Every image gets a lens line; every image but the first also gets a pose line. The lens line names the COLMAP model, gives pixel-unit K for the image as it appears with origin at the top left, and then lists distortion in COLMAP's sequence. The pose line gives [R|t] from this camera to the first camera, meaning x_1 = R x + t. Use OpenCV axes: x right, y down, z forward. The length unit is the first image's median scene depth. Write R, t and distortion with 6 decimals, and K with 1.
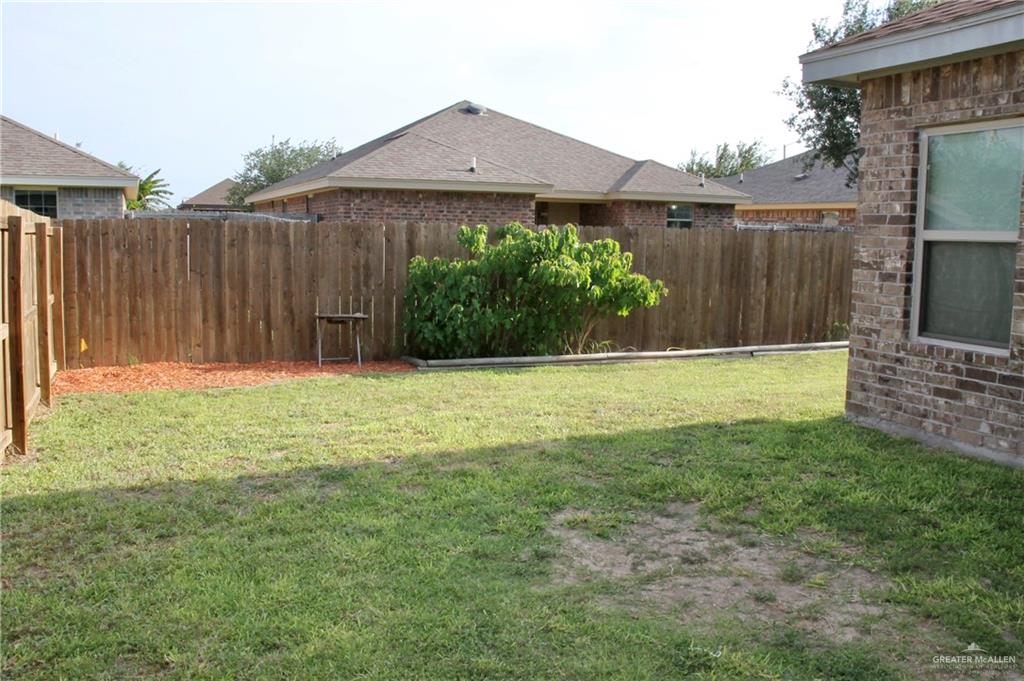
lens RADIAL K [[929.6, 0, 513.8], [0, 929.6, 338.3], [0, 0, 1]] dist [-0.079316, 0.000000]
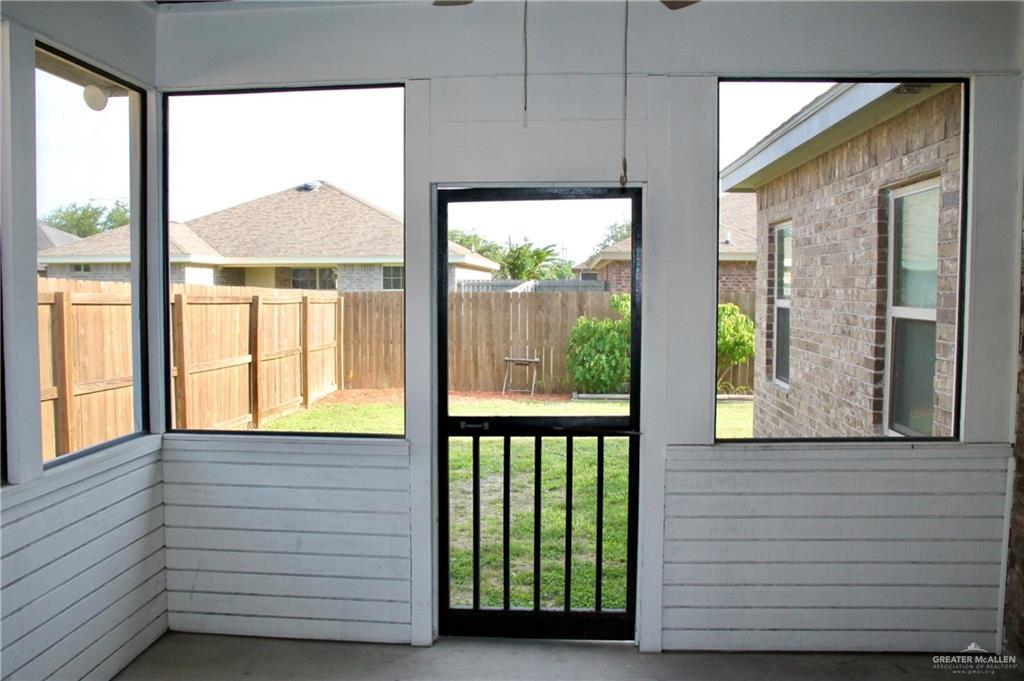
lens RADIAL K [[868.5, 0, 510.8], [0, 868.5, 338.5], [0, 0, 1]] dist [-0.174292, 0.147963]
pose [[0.900178, 0.012600, -0.435339, 0.589173], [-0.038609, 0.997955, -0.050949, 0.017593], [0.433807, 0.062671, 0.898824, -0.279288]]
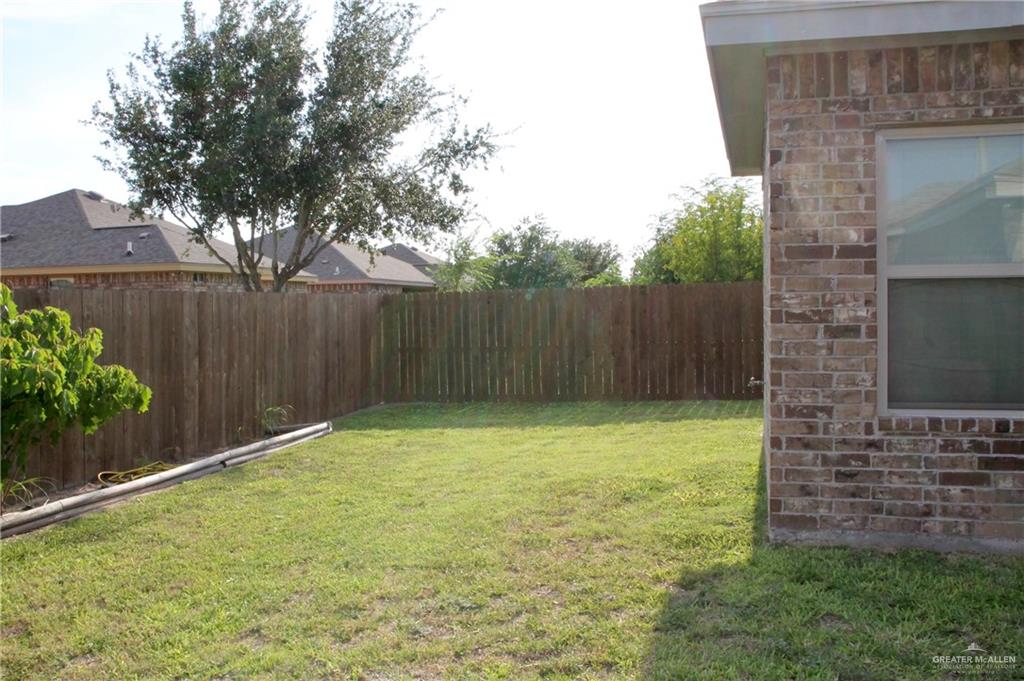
lens RADIAL K [[929.6, 0, 510.0], [0, 929.6, 345.8], [0, 0, 1]] dist [-0.079316, 0.000000]
pose [[0.608167, -0.056629, 0.791787, -0.314735], [0.112419, 0.993543, -0.015290, -0.072701], [-0.785809, 0.098310, 0.610606, 0.753808]]
